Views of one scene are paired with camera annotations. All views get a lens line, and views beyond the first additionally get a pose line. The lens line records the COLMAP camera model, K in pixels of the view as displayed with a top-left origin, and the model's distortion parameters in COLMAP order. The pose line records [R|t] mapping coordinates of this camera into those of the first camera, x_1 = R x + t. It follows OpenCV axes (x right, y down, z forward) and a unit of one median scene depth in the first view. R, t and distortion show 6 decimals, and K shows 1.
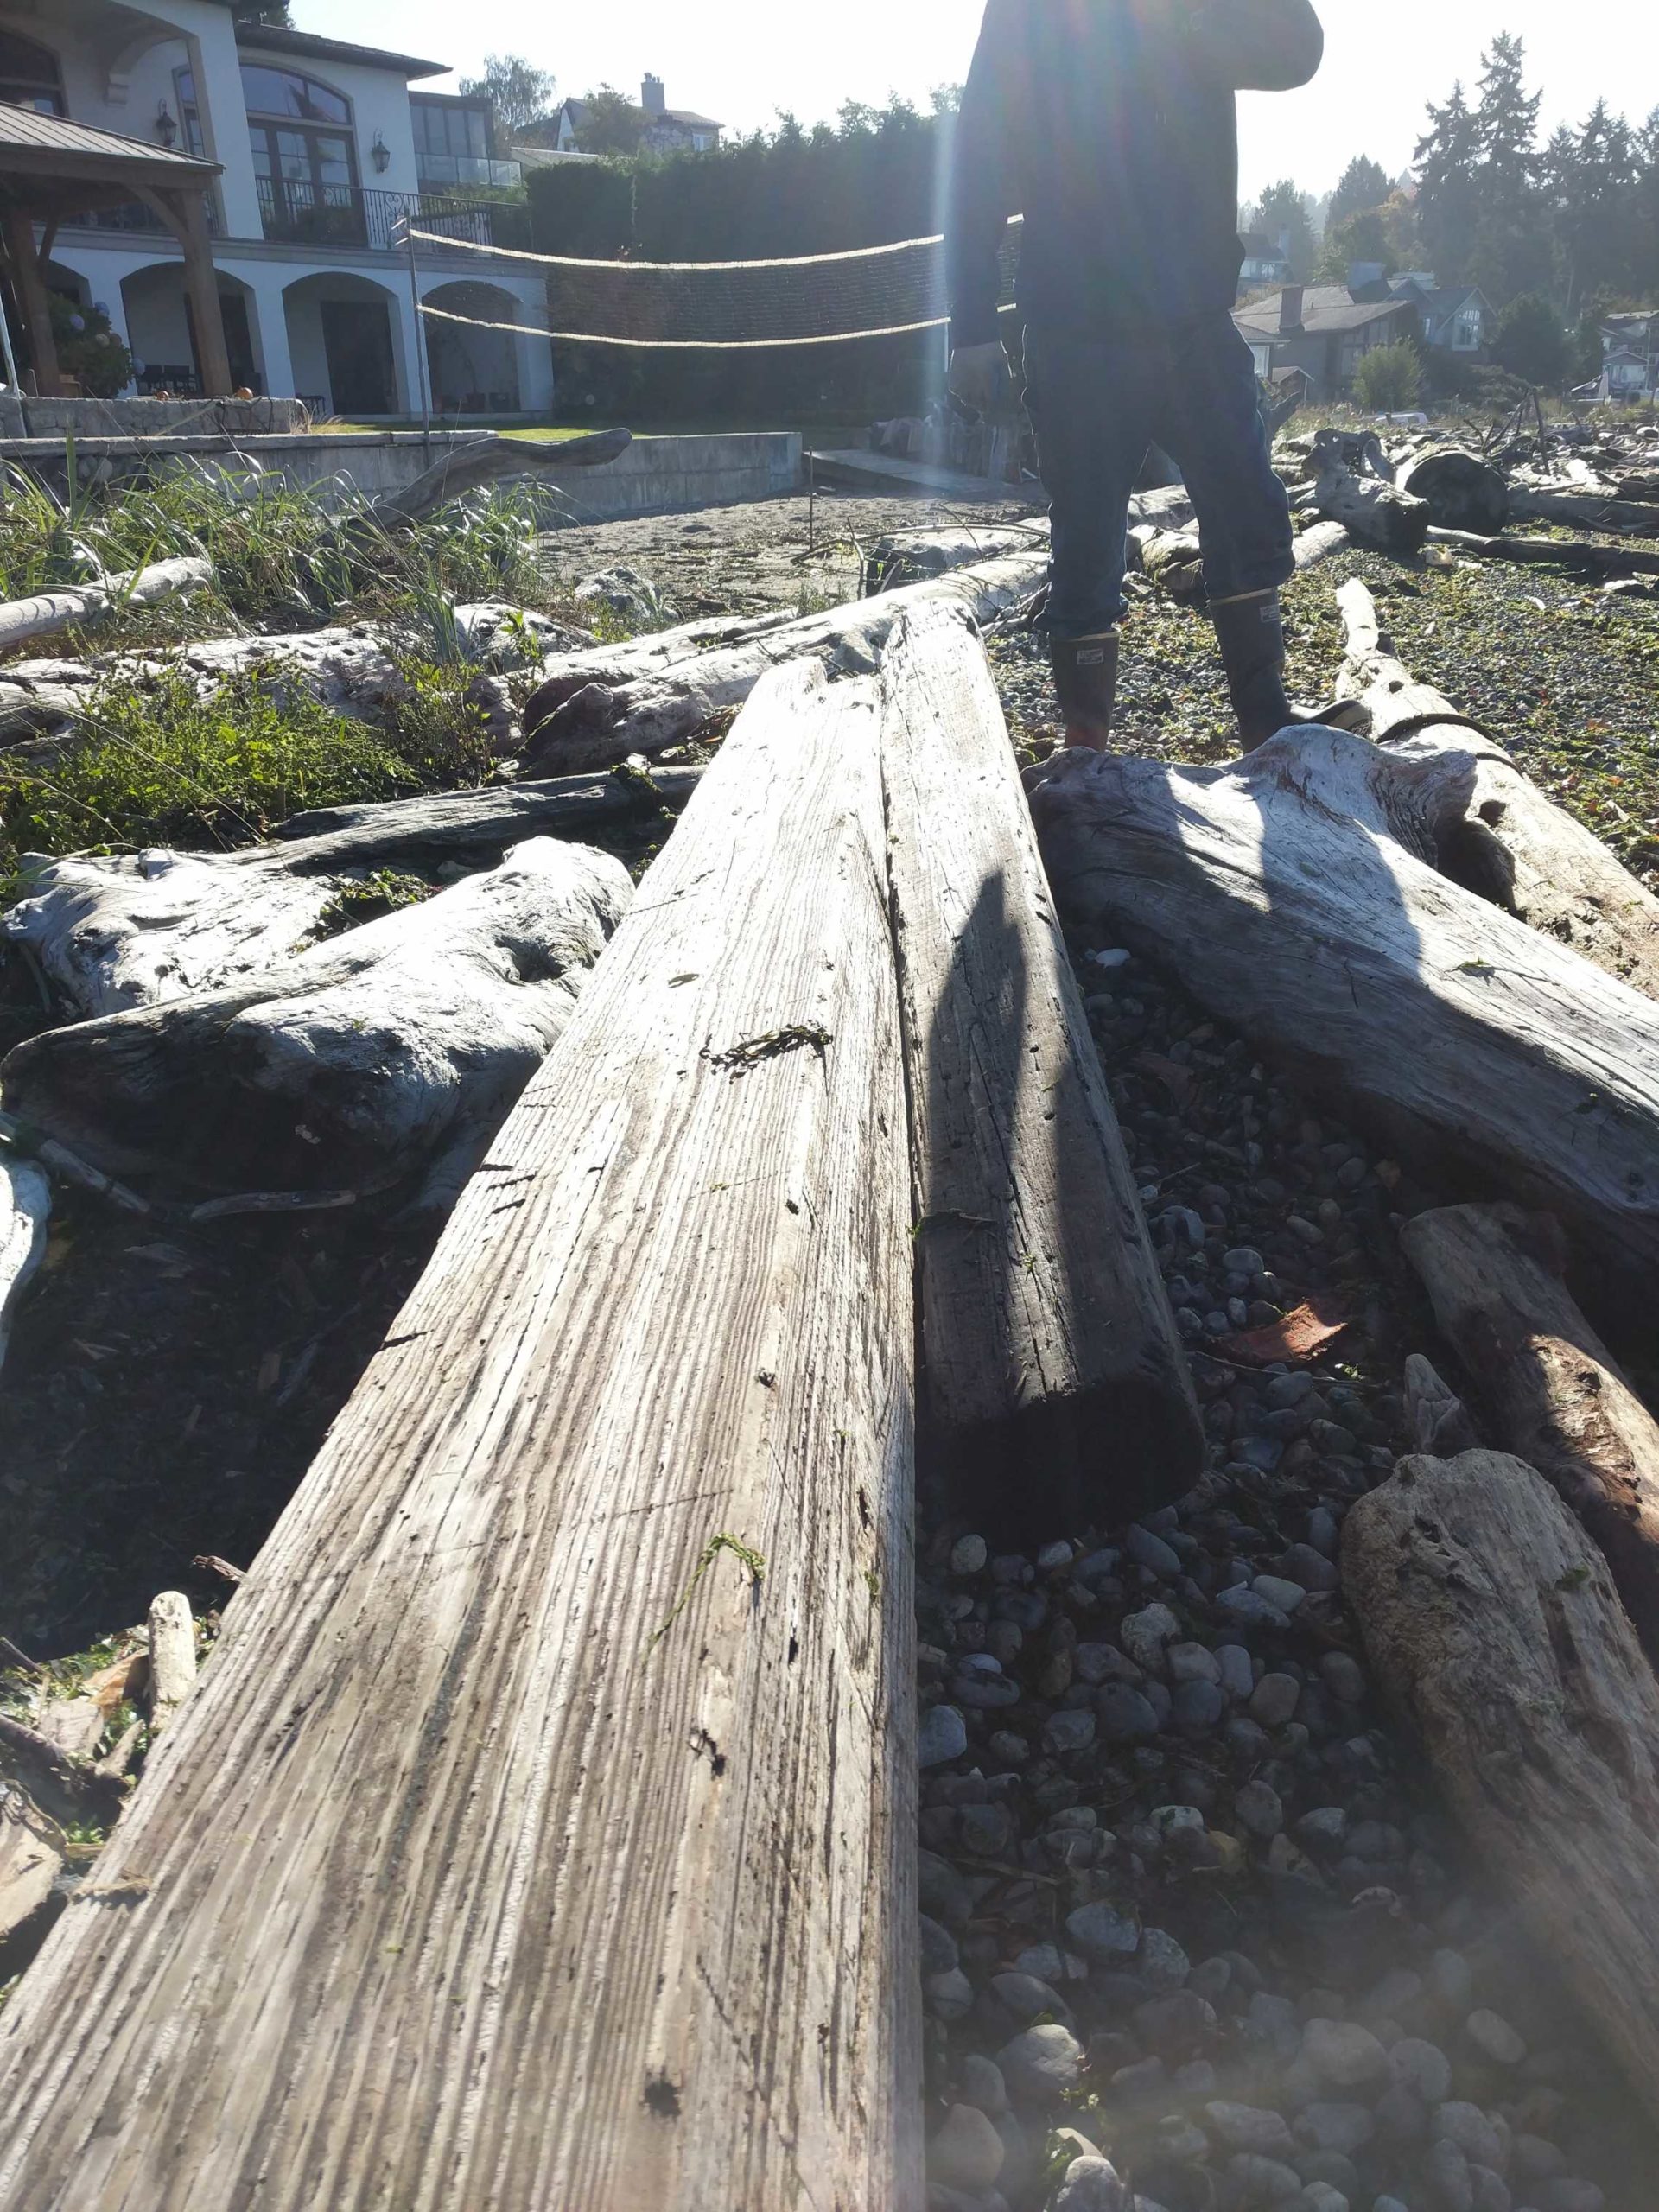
lens RADIAL K [[1662.6, 0, 830.7], [0, 1662.6, 1039.8], [0, 0, 1]] dist [0.006677, 0.008047]
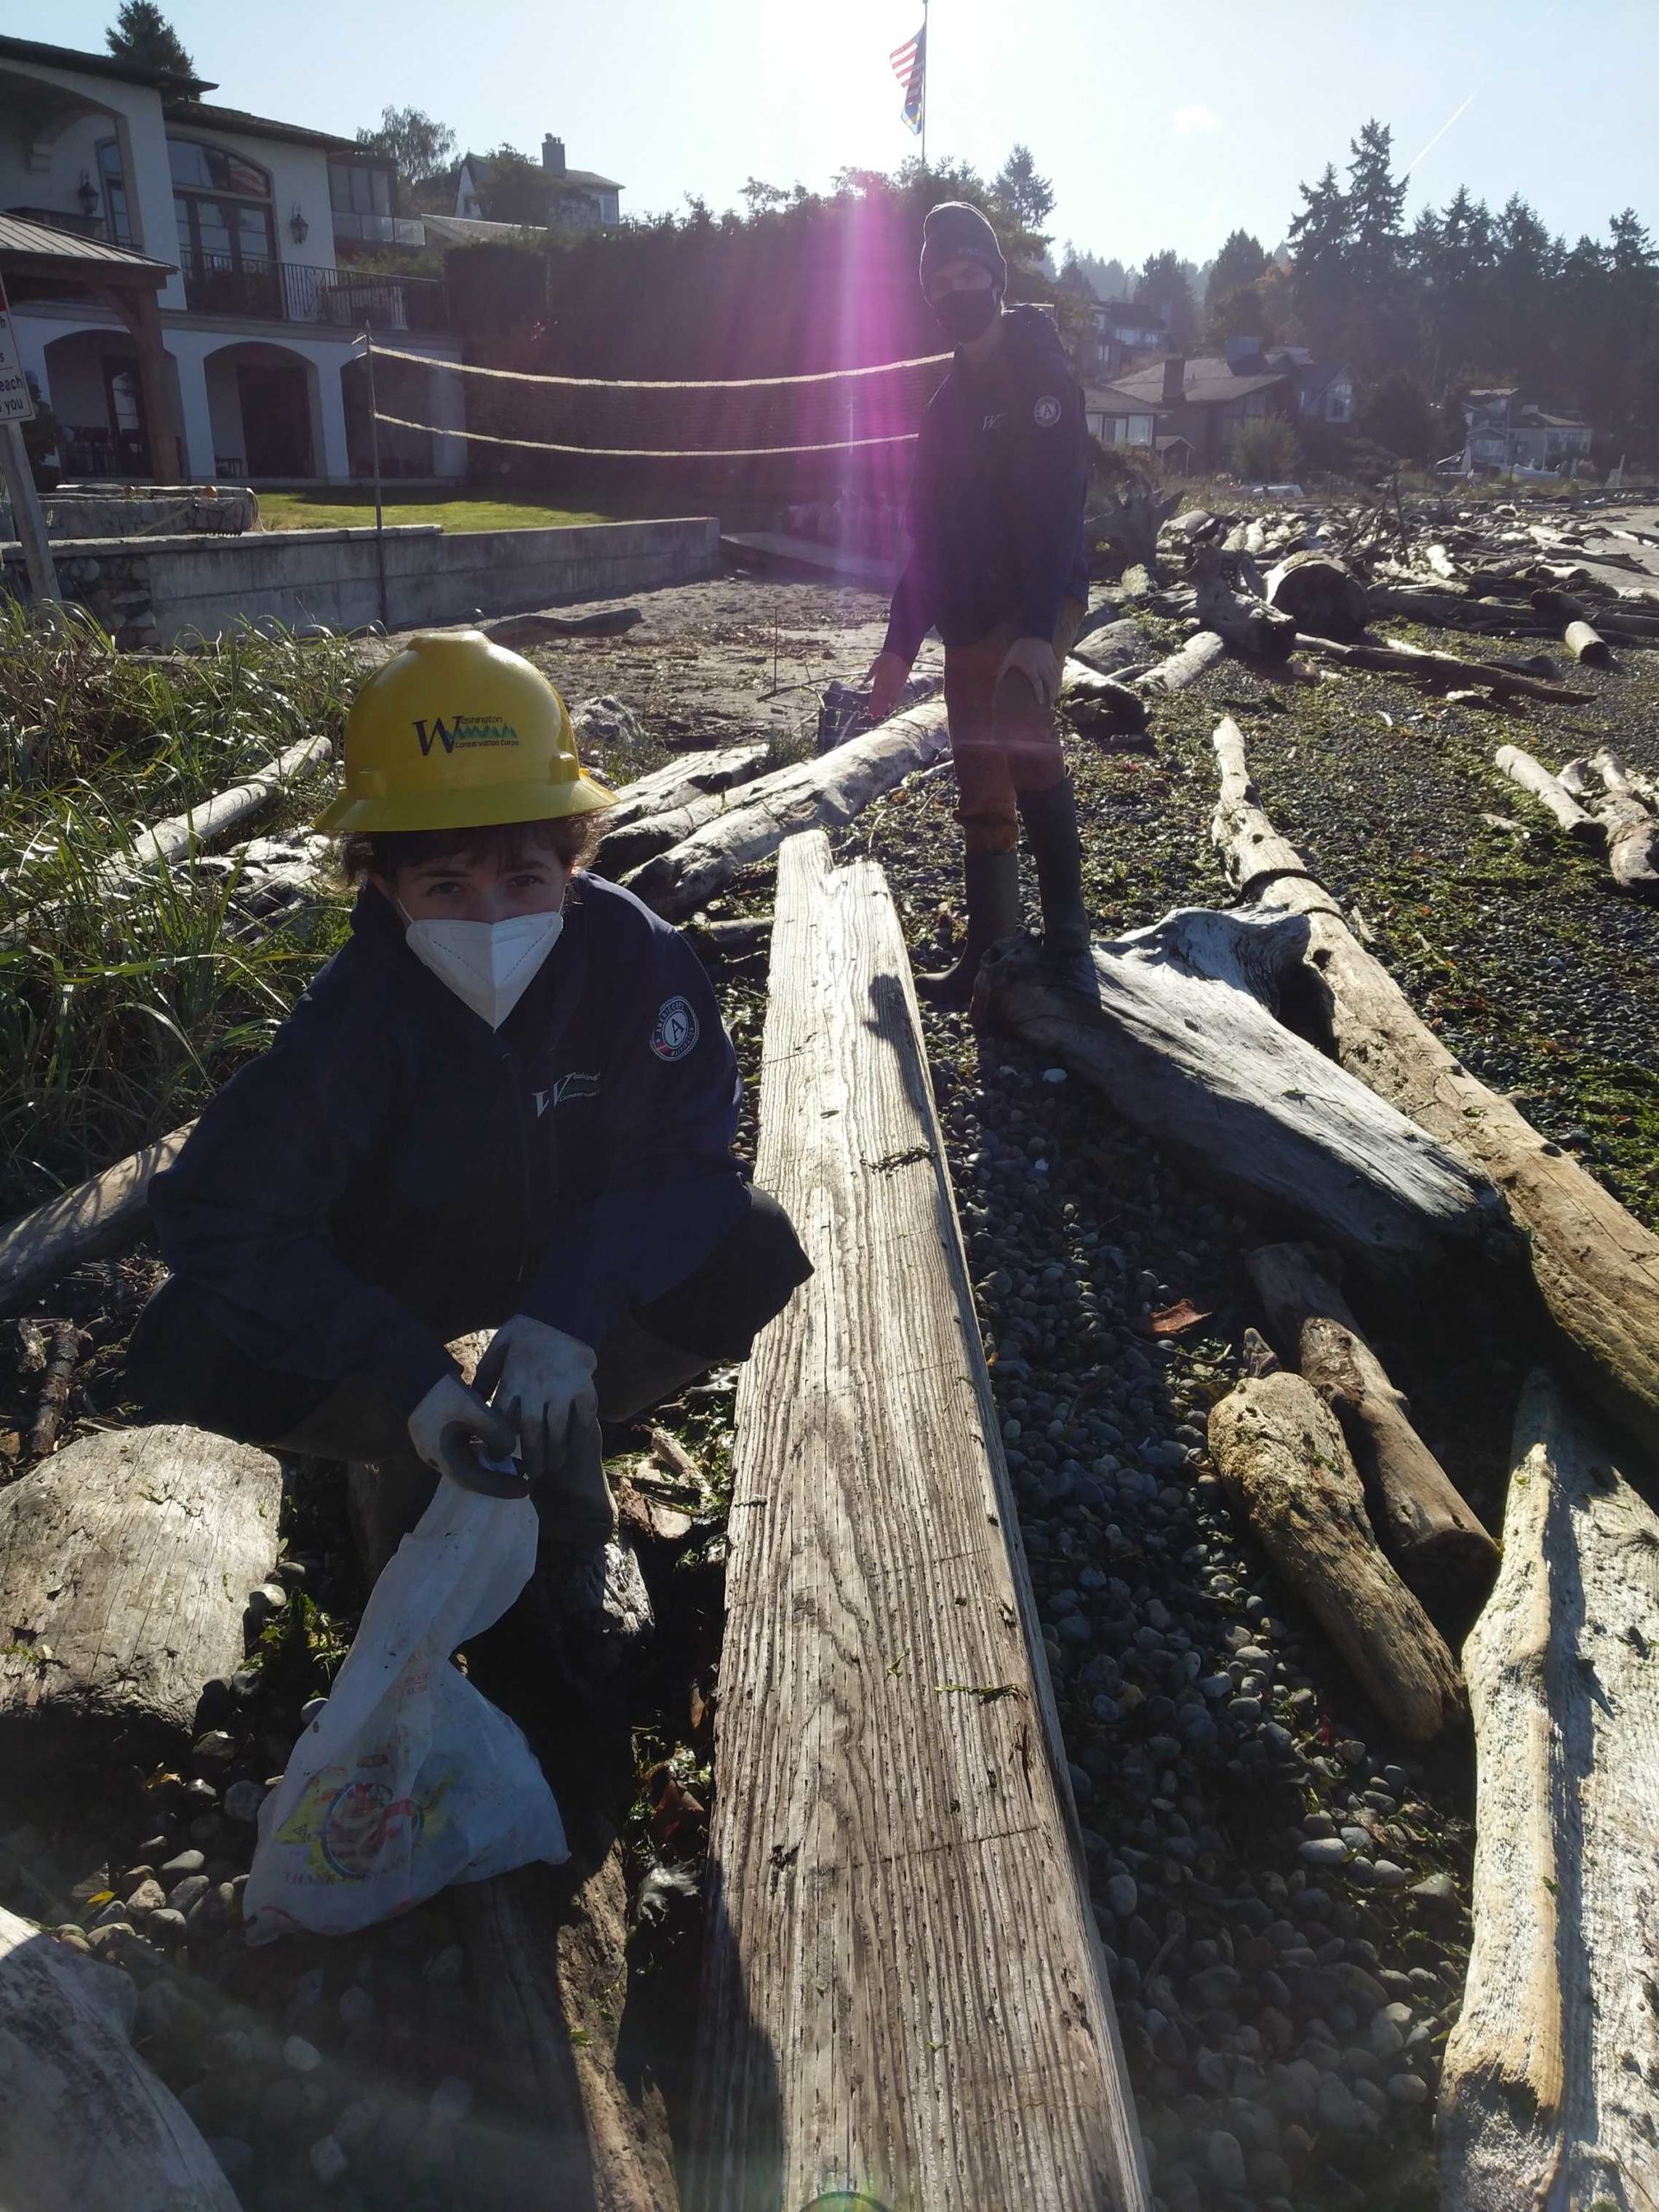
lens RADIAL K [[1664.8, 0, 829.5], [0, 1664.8, 1106.0], [0, 0, 1]] dist [-0.005142, -0.006622]
pose [[0.997753, -0.000751, 0.066990, -0.029545], [-0.000165, 0.999907, 0.013671, -0.009854], [-0.066994, -0.013651, 0.997660, -0.101582]]
